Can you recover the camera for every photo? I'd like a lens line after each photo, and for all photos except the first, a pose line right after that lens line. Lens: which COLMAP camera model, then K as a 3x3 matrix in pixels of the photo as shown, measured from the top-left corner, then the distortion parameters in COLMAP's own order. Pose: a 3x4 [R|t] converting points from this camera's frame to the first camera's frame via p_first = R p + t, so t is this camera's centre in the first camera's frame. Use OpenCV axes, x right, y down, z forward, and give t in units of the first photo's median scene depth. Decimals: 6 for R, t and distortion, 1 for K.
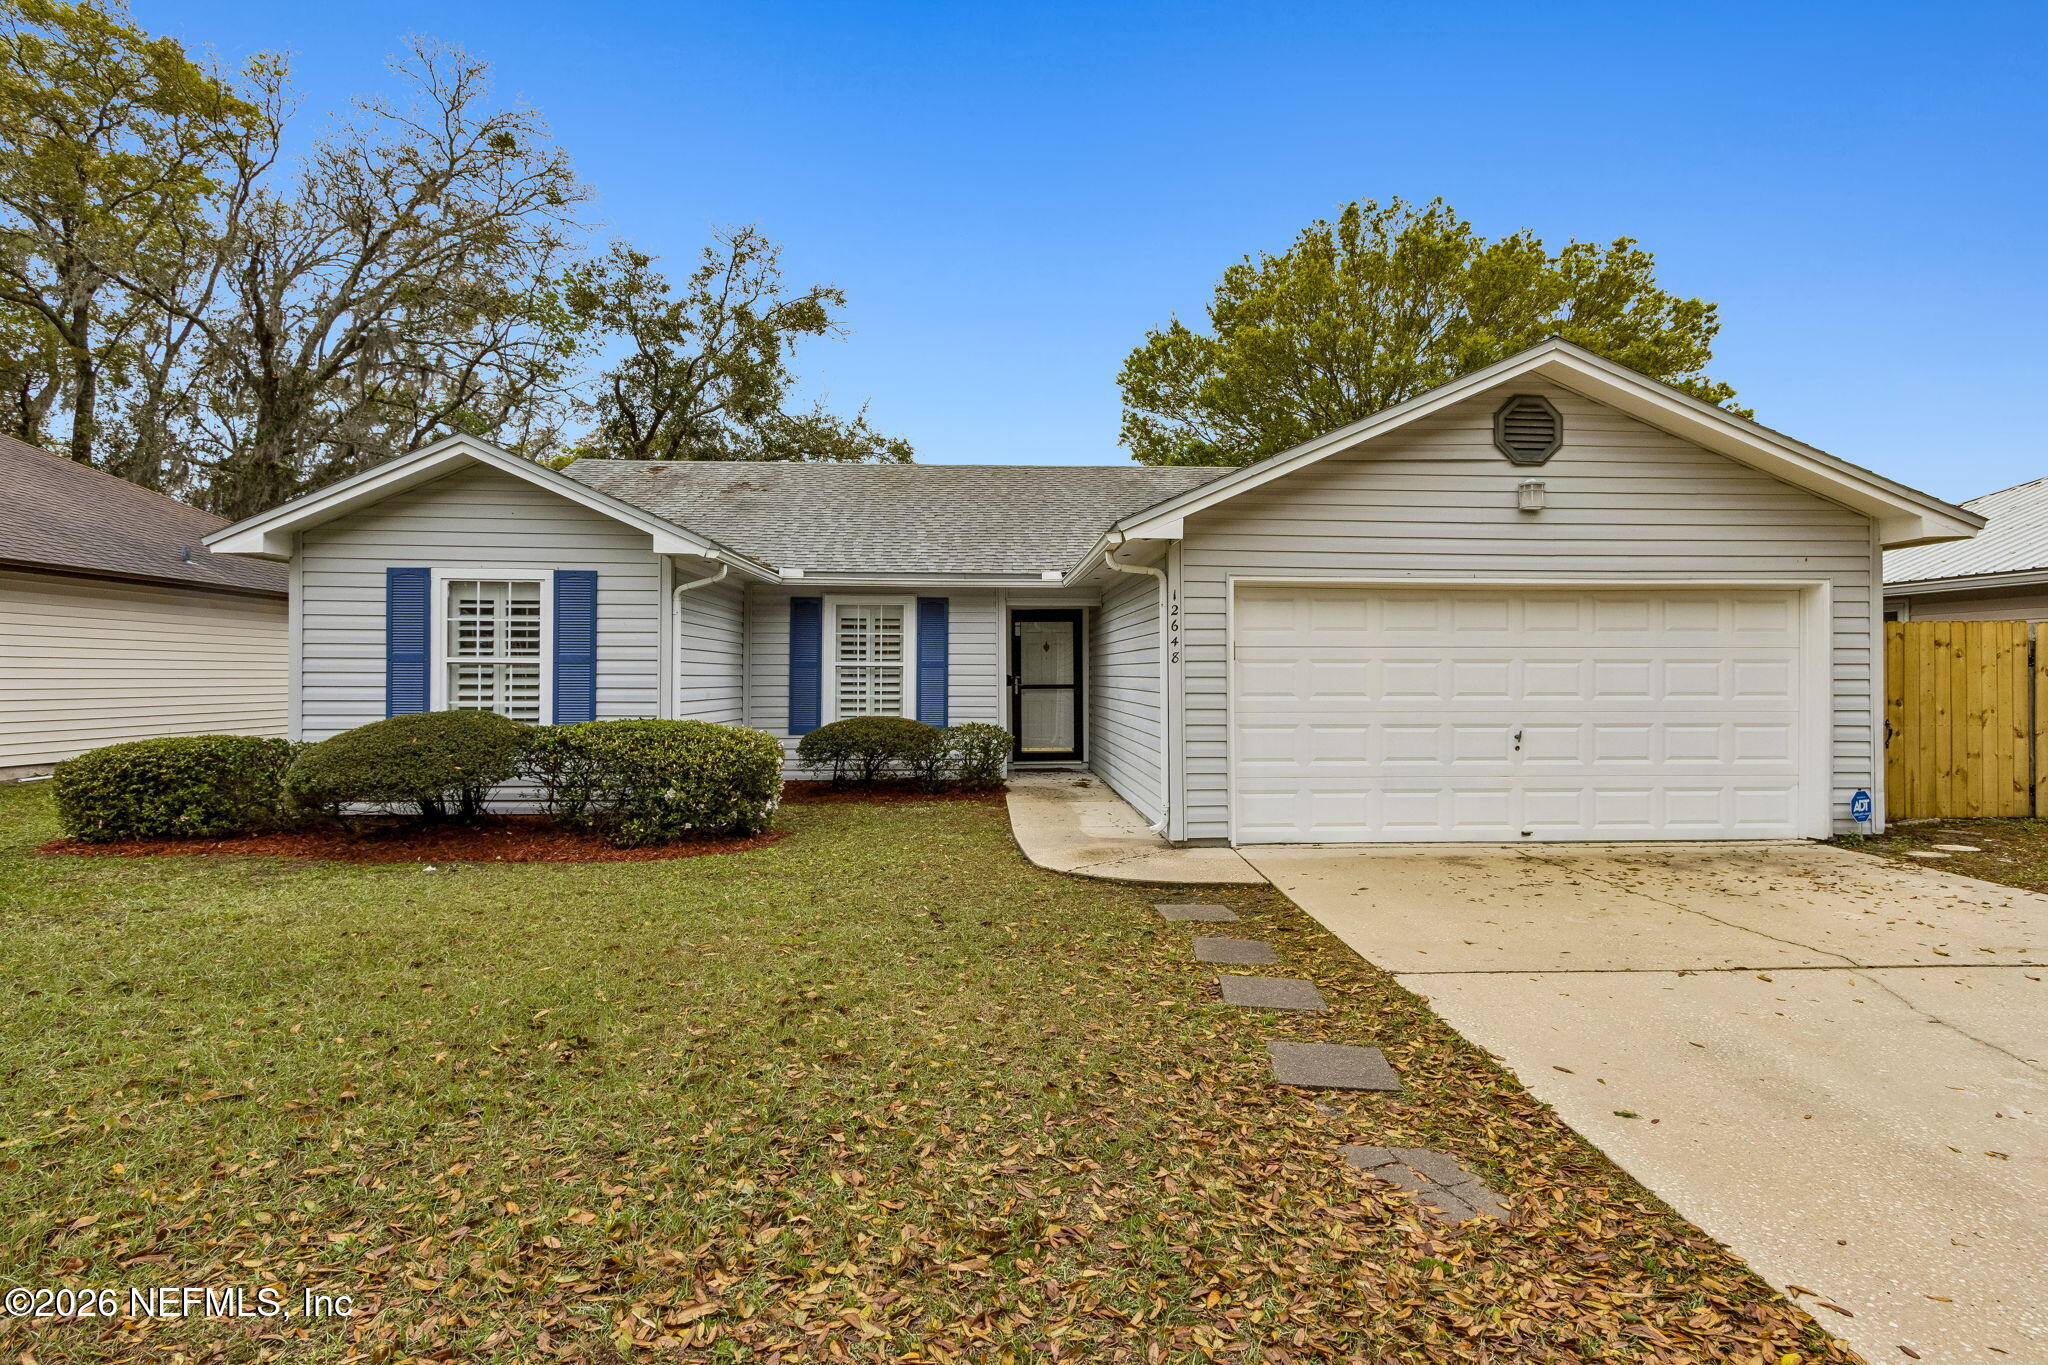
lens RADIAL K [[1017.1, 0, 1027.5], [0, 1017.1, 670.1], [0, 0, 1]] dist [0.004323, 0.000045]
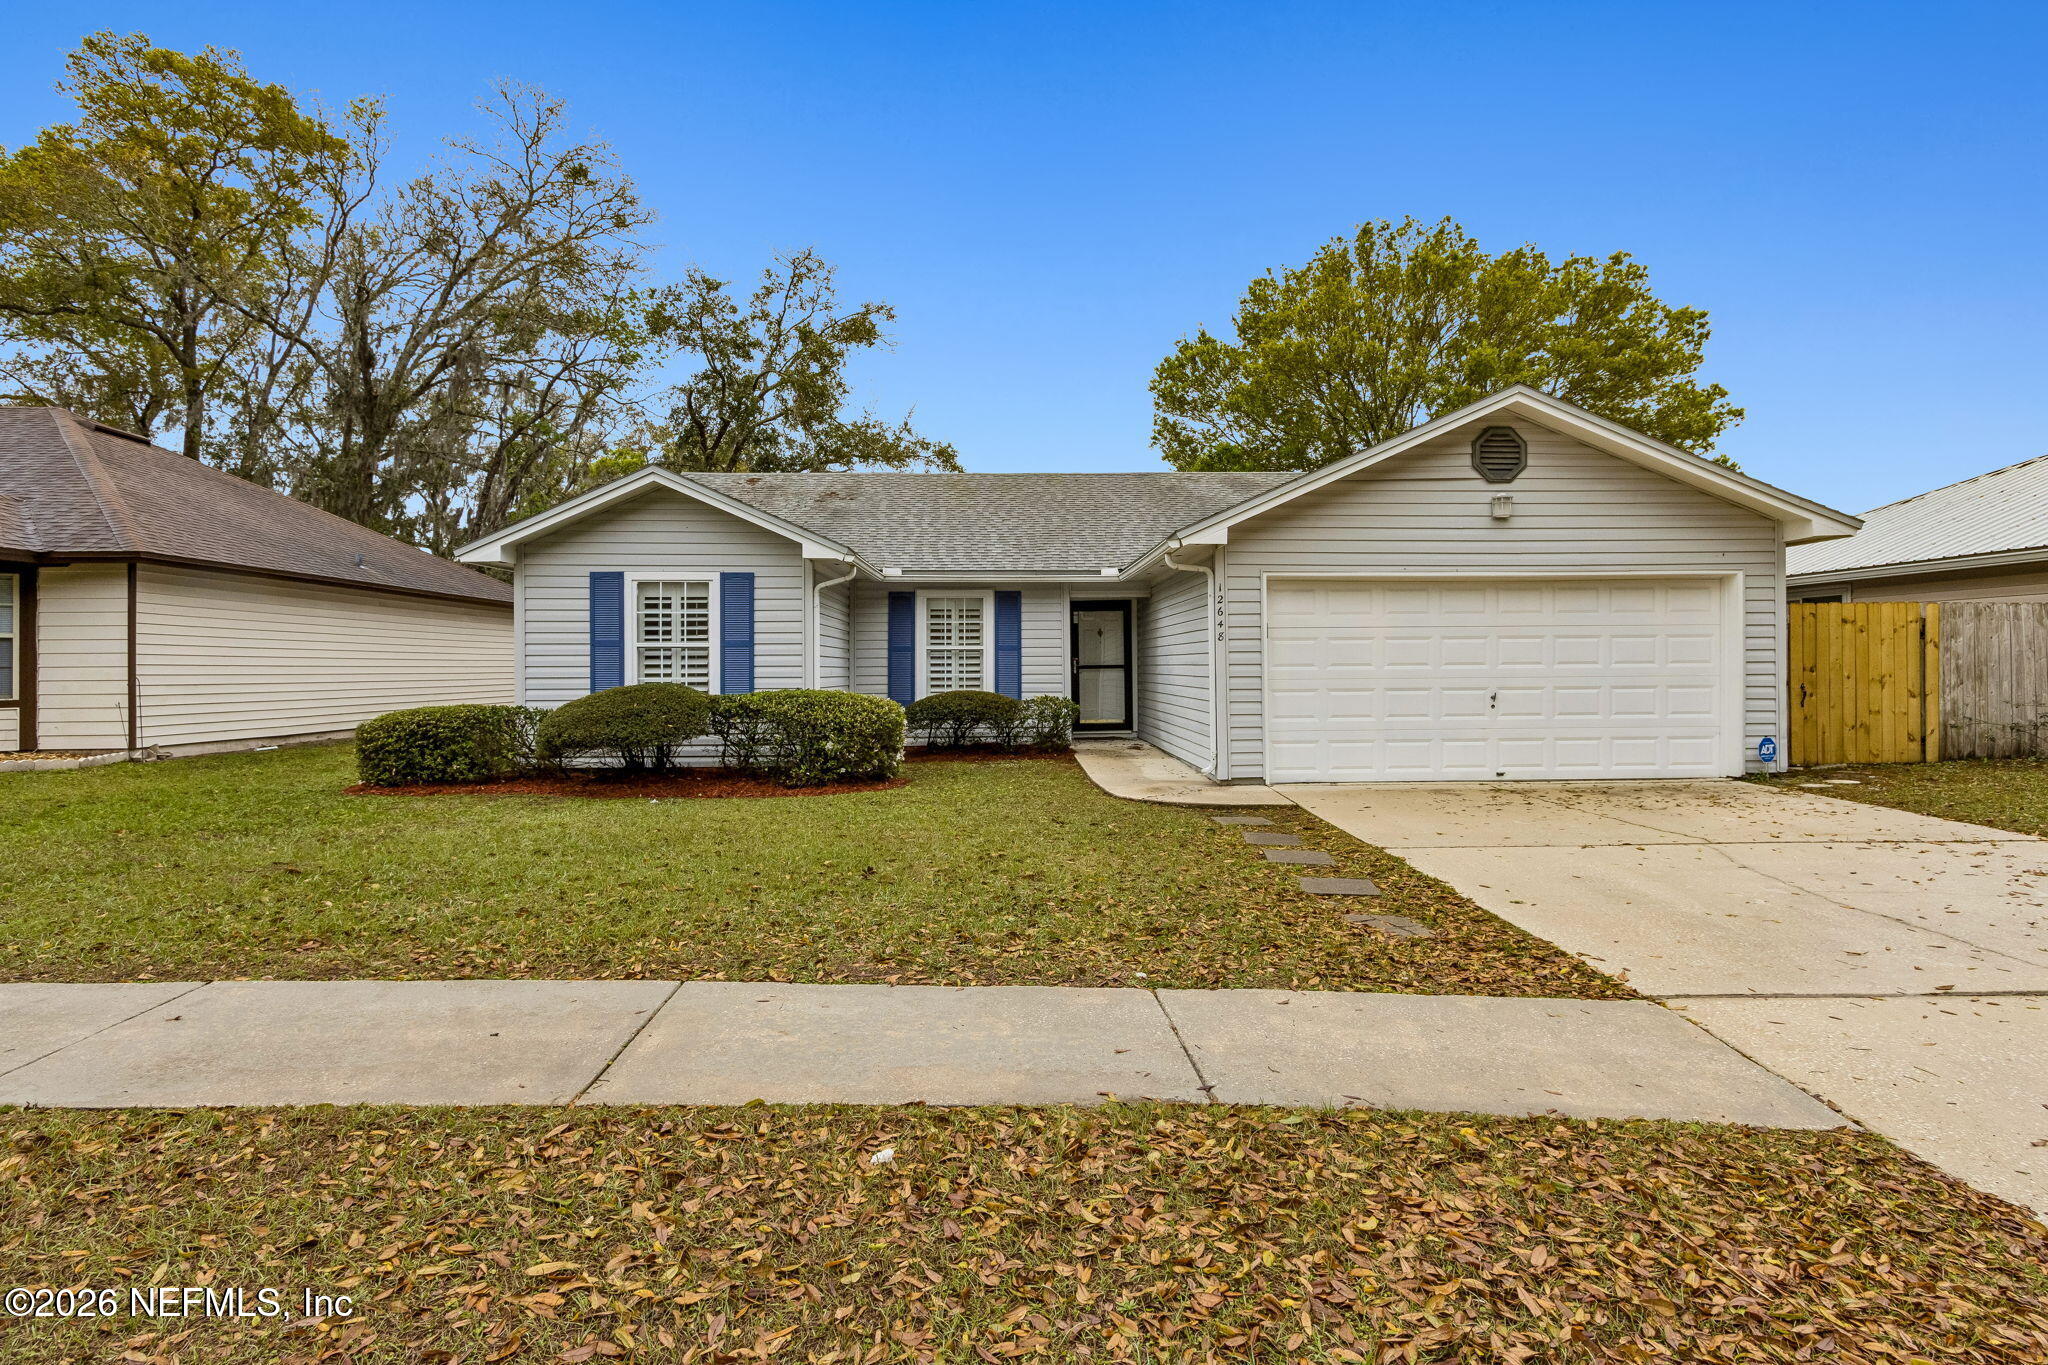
lens RADIAL K [[995.5, 0, 1034.6], [0, 995.5, 668.3], [0, 0, 1]] dist [0.000935, 0.005271]
pose [[0.999776, -0.008057, -0.019567, -0.054519], [0.008206, 0.999938, 0.007555, 0.013592], [0.019504, -0.007714, 0.999780, -0.215170]]
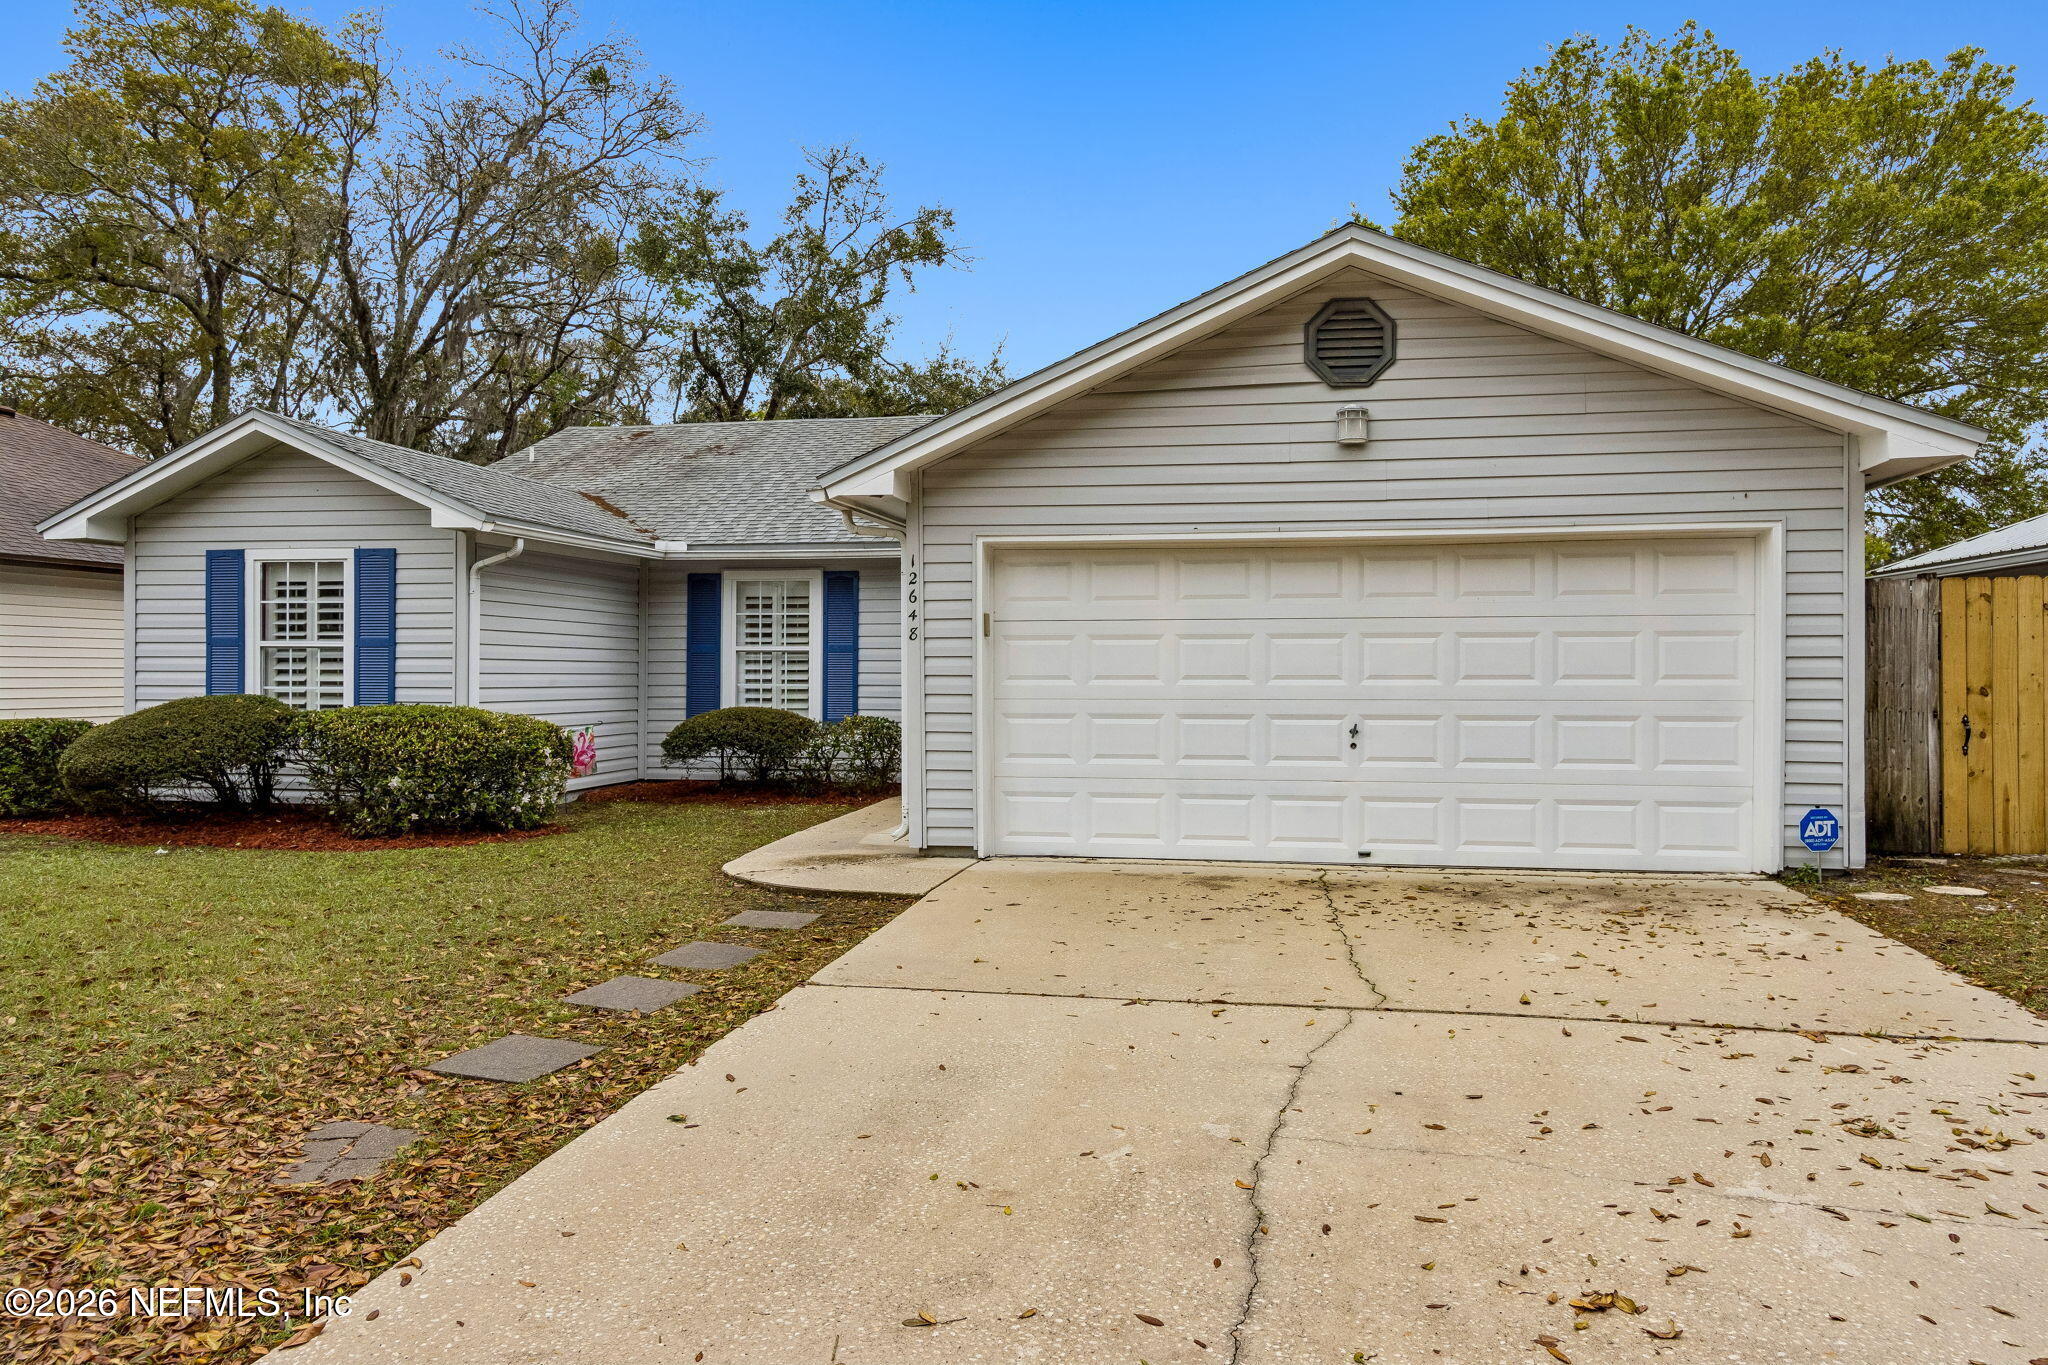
lens RADIAL K [[1254.0, 0, 1016.5], [0, 1254.0, 669.8], [0, 0, 1]] dist [0.002664, -0.001428]
pose [[0.974869, -0.001562, -0.222773, 0.392694], [0.002456, 0.999990, 0.003737, 0.011873], [0.222764, -0.004190, 0.974863, -0.005709]]
